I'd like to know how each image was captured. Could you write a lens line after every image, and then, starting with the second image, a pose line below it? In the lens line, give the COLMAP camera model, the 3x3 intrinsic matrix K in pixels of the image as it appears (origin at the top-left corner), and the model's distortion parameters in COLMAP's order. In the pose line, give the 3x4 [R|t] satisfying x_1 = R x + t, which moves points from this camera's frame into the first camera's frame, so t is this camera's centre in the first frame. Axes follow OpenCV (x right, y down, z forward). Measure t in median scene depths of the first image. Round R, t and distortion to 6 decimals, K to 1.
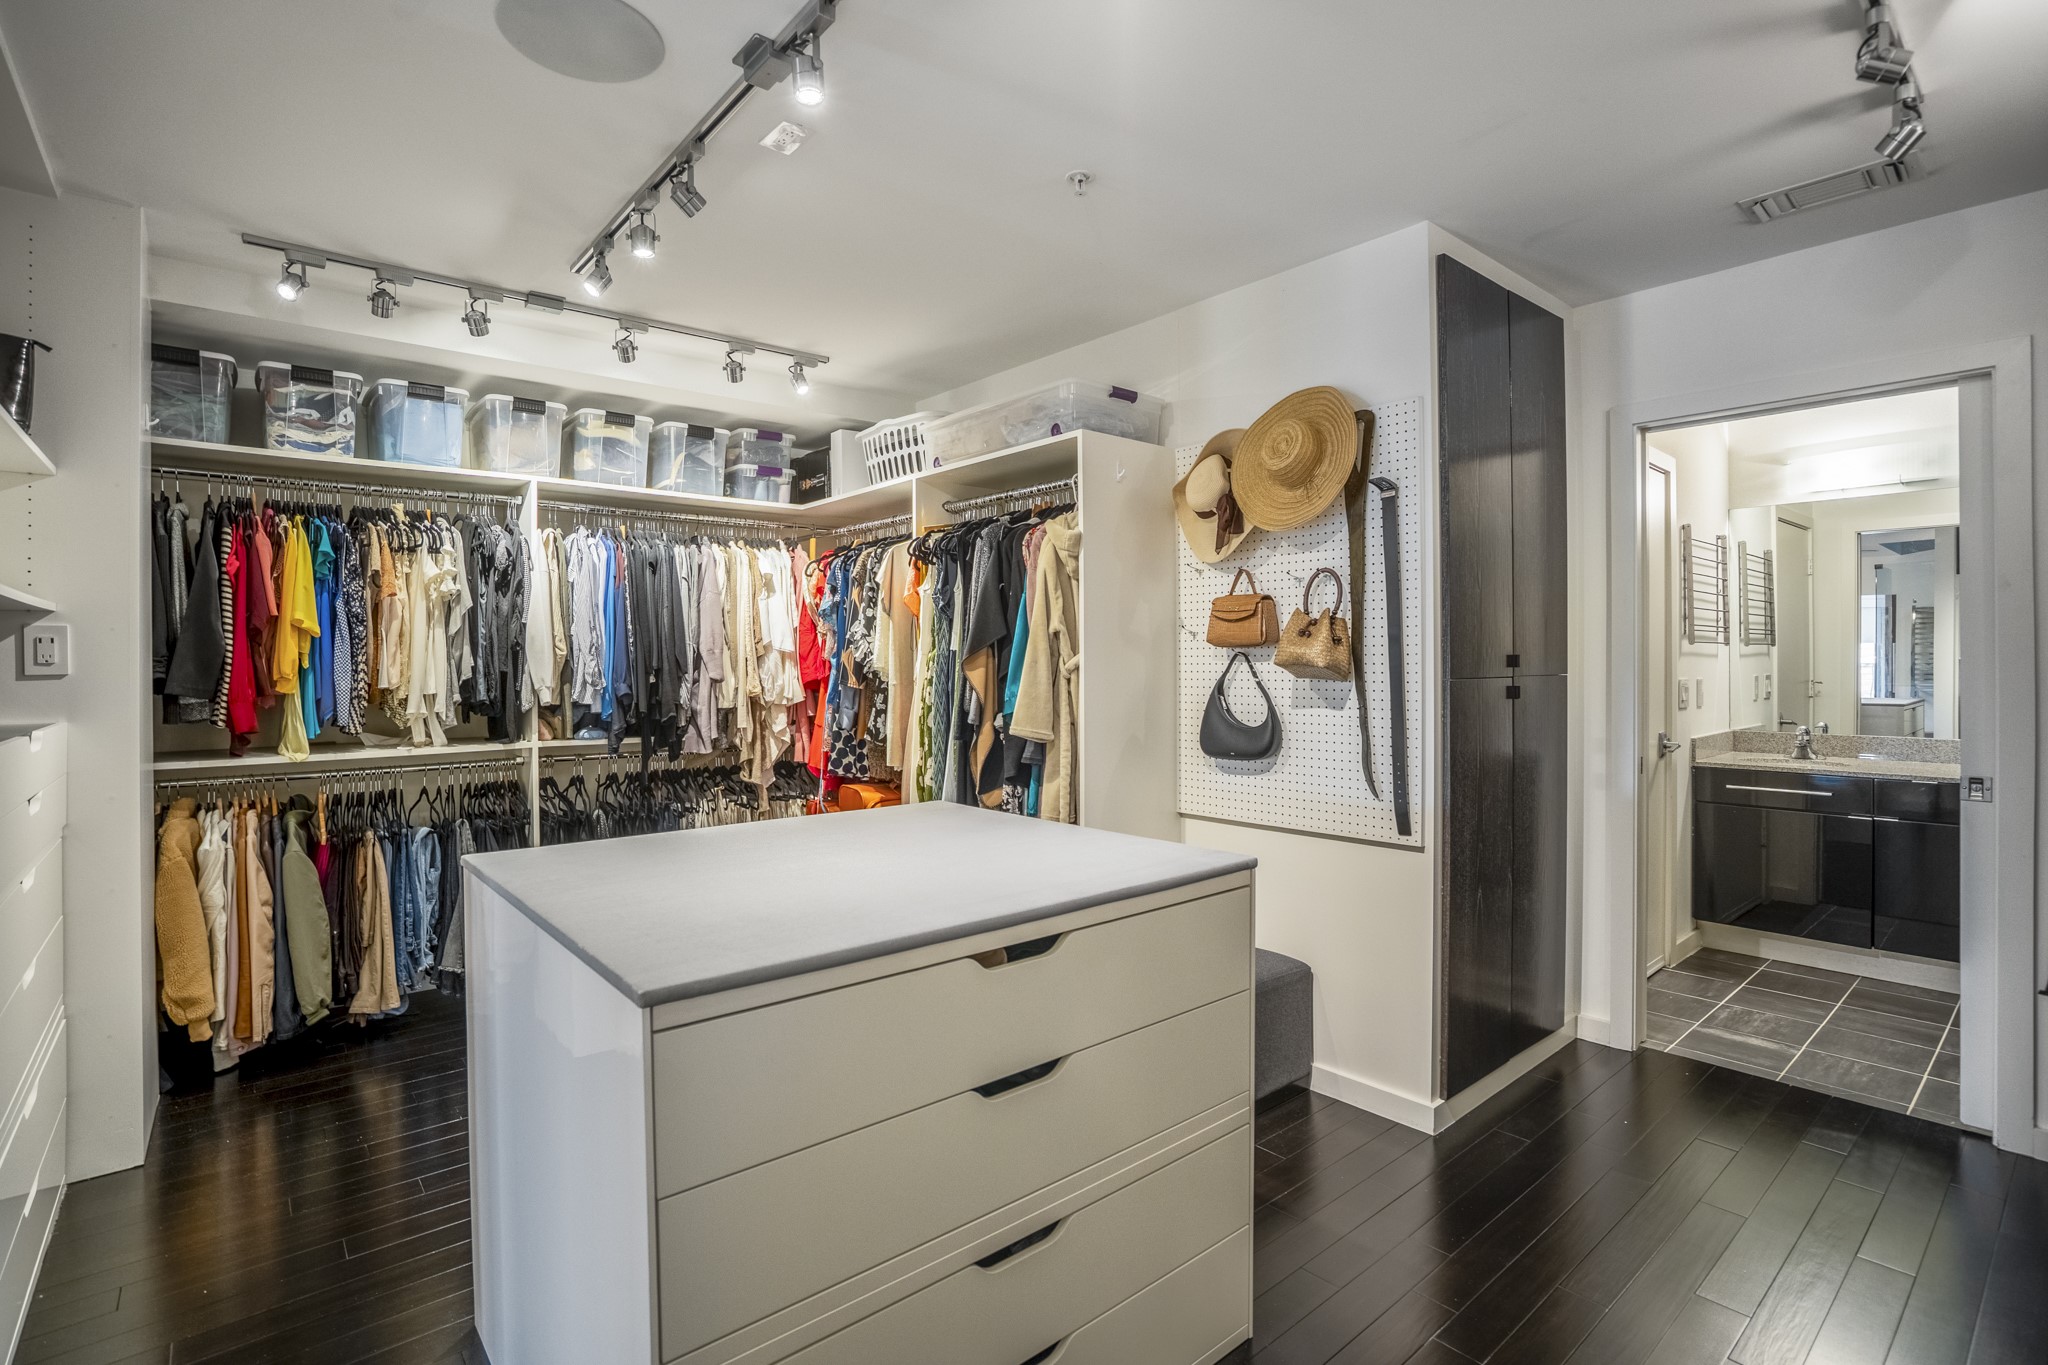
lens RADIAL K [[959.0, 0, 1022.9], [0, 959.0, 656.8], [0, 0, 1]] dist [-0.030070, 0.000306]
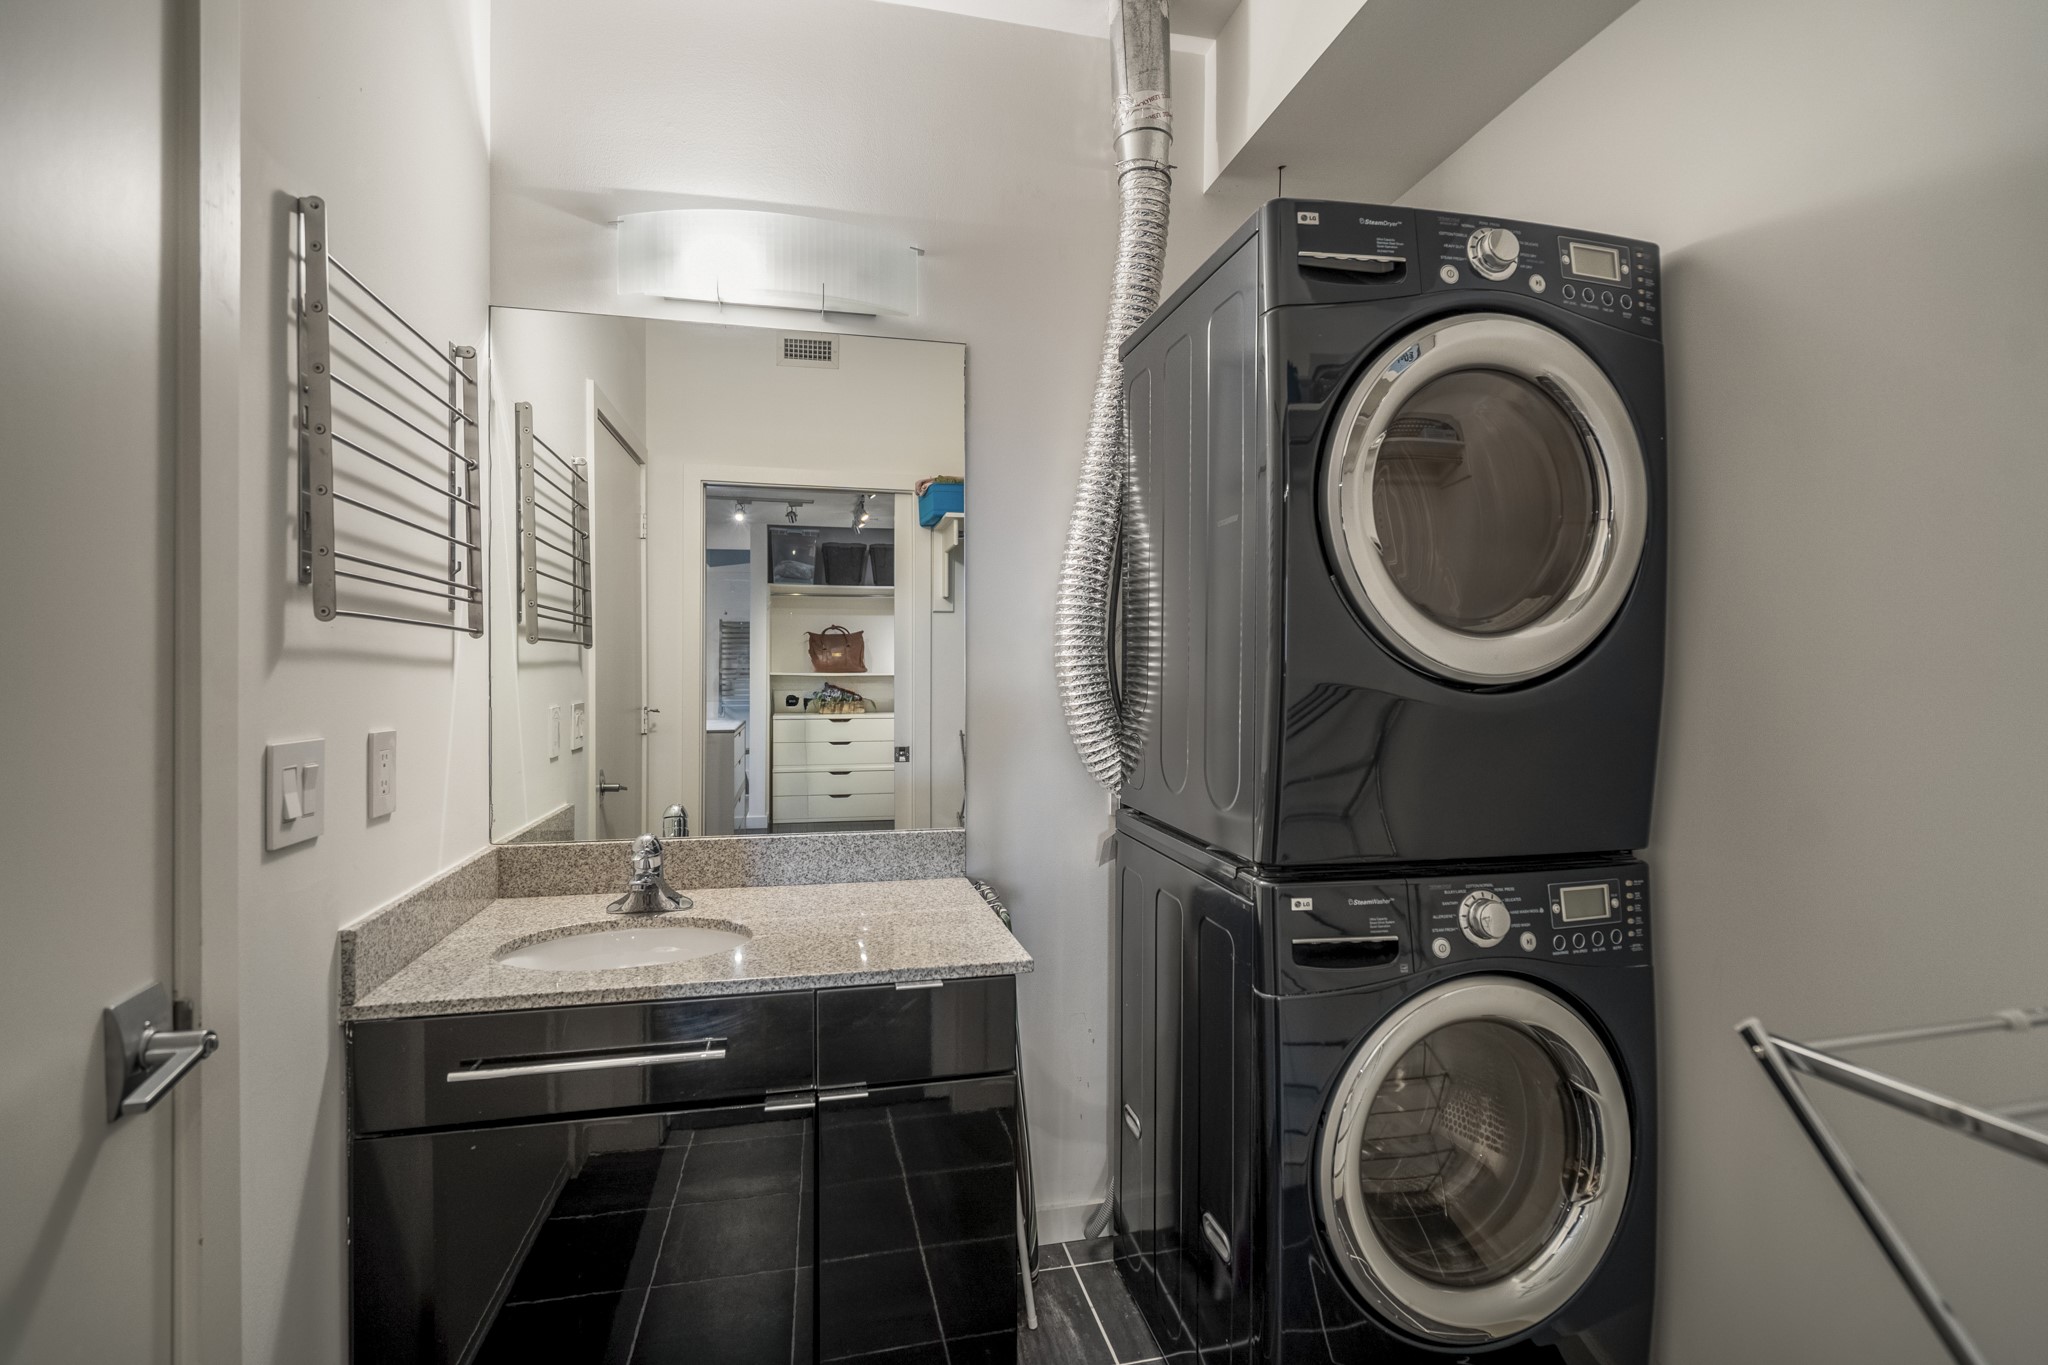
lens RADIAL K [[959.0, 0, 1022.9], [0, 959.0, 656.8], [0, 0, 1]] dist [-0.030070, 0.000306]
pose [[0.461389, 0.011199, 0.887127, 0.504186], [0.004077, 0.999883, -0.014743, 0.002711], [-0.887188, 0.010419, 0.461290, 0.620998]]
